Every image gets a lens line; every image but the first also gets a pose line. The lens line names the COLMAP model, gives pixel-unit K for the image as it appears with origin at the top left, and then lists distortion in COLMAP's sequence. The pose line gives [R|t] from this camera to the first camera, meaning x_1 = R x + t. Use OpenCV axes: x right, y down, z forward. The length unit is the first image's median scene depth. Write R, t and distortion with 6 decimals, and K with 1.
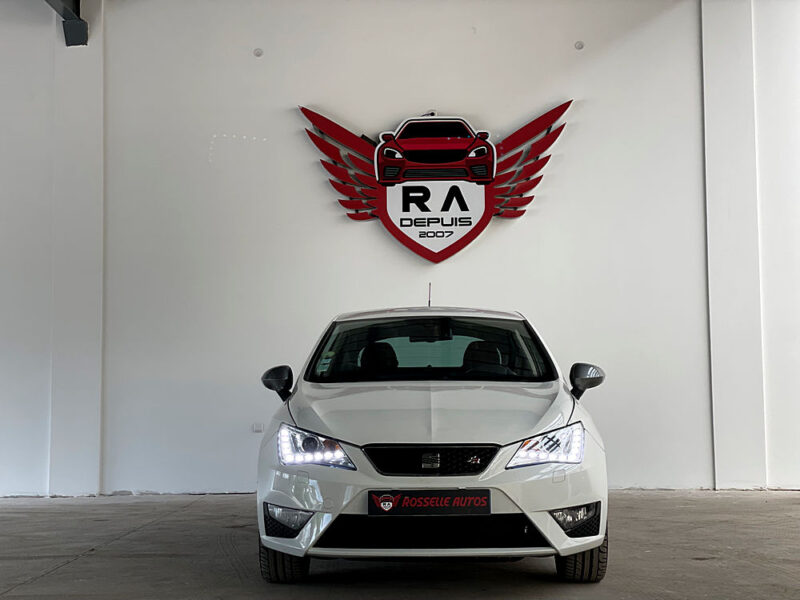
lens RADIAL K [[1109.1, 0, 398.9], [0, 1109.1, 306.0], [0, 0, 1]] dist [0.113442, 0.000000]
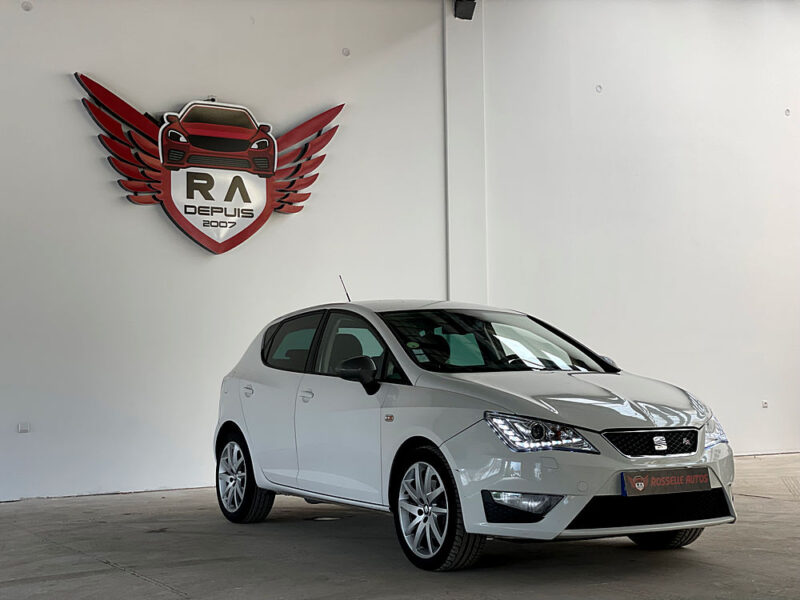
lens RADIAL K [[1109.6, 0, 360.0], [0, 1109.6, 308.8], [0, 0, 1]] dist [0.109375, 0.000000]
pose [[0.879242, 0.029748, 0.475446, -0.319443], [-0.031255, 0.999500, -0.004738, 0.010354], [-0.475349, -0.010694, 0.879732, 0.081492]]
